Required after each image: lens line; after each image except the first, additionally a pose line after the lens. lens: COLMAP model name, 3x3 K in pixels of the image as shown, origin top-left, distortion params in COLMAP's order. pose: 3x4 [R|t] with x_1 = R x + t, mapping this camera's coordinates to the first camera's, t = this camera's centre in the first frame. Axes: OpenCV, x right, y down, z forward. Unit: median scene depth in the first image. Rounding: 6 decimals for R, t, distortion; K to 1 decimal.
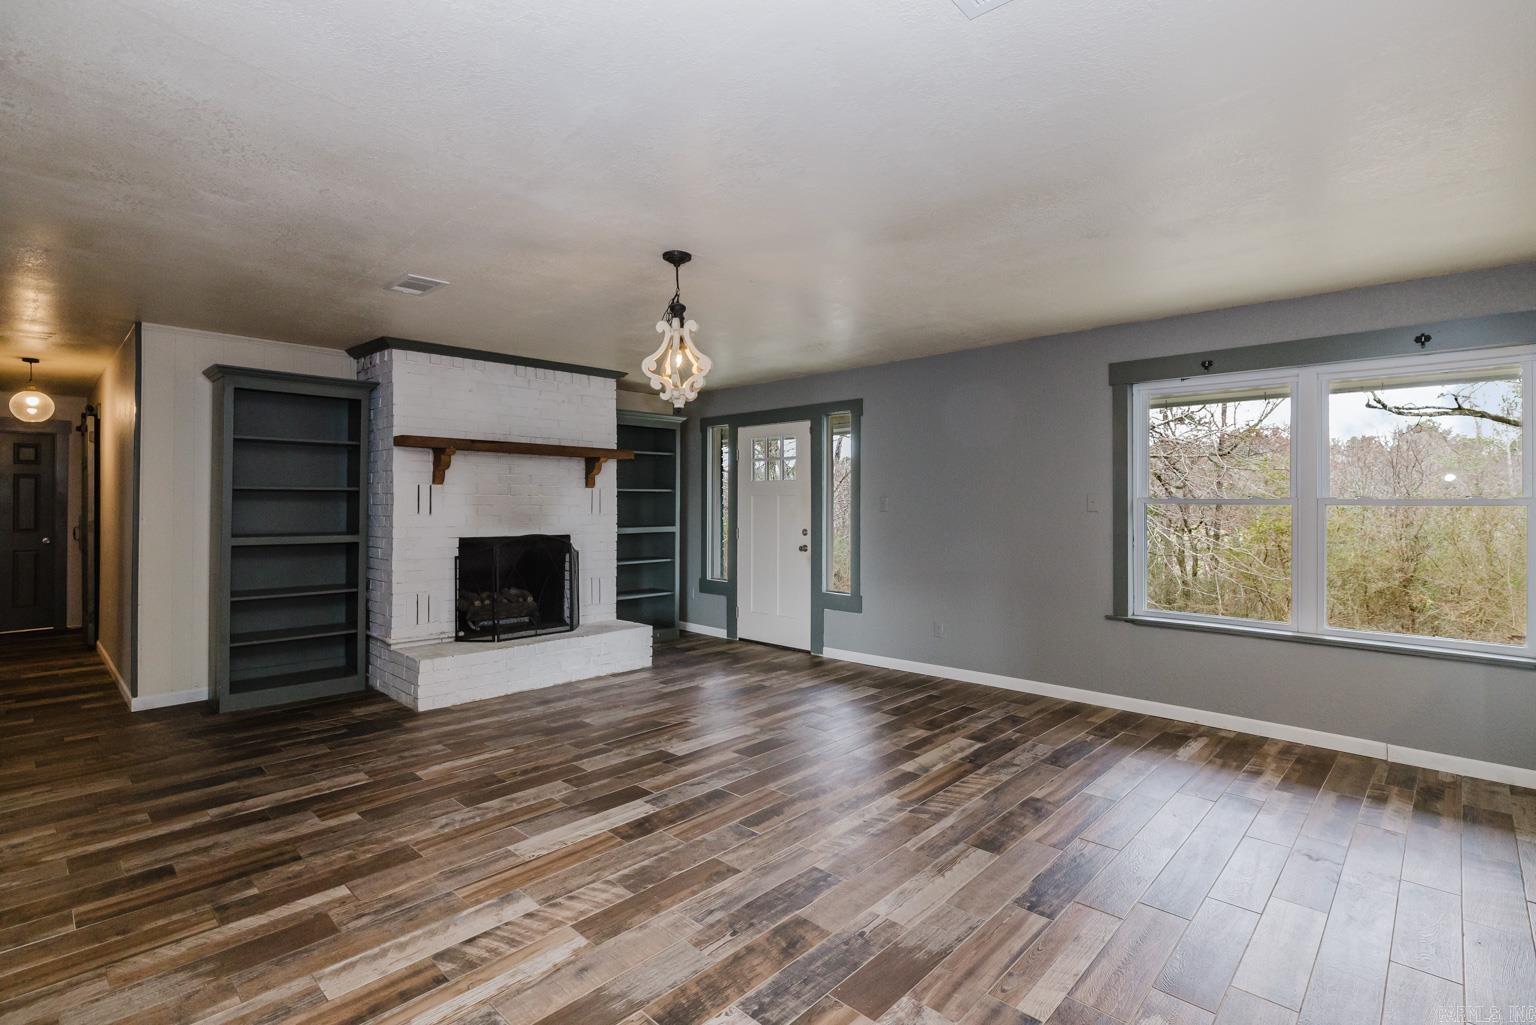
lens RADIAL K [[719.5, 0, 766.6], [0, 719.5, 505.1], [0, 0, 1]] dist [-0.004084, -0.000140]
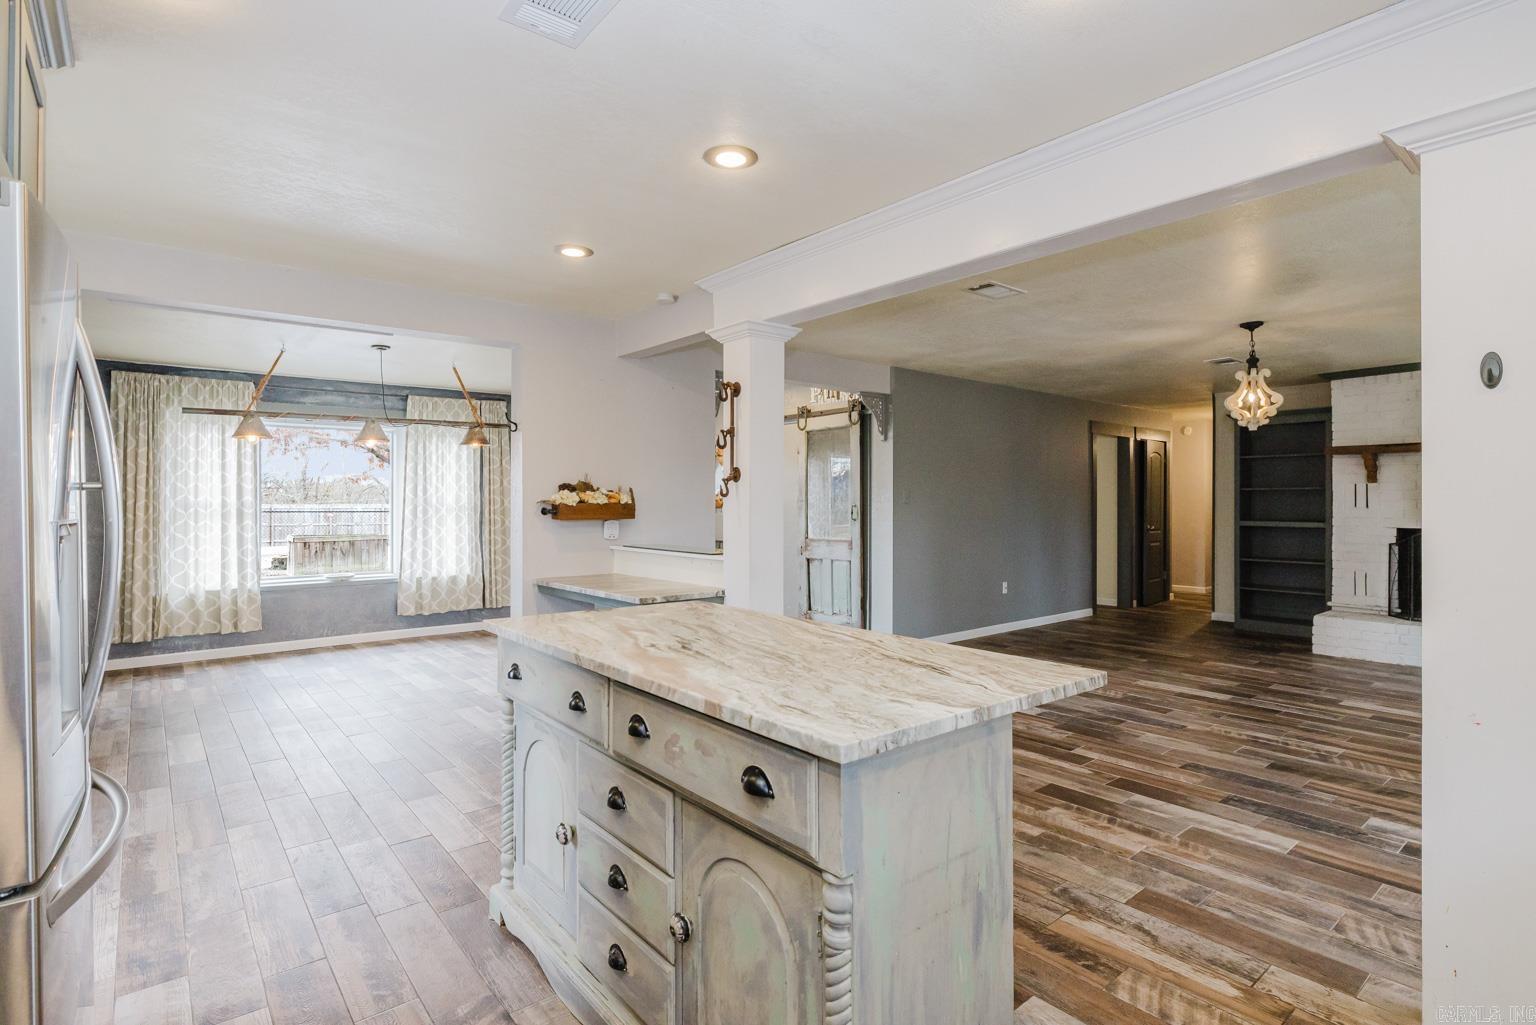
lens RADIAL K [[777.7, 0, 767.1], [0, 777.7, 505.5], [0, 0, 1]] dist [-0.000061, -0.000008]
pose [[-0.129265, 0.003545, -0.991604, 1.517146], [-0.001452, 0.999992, 0.003764, 0.009648], [0.991609, 0.001926, -0.129259, 0.243687]]
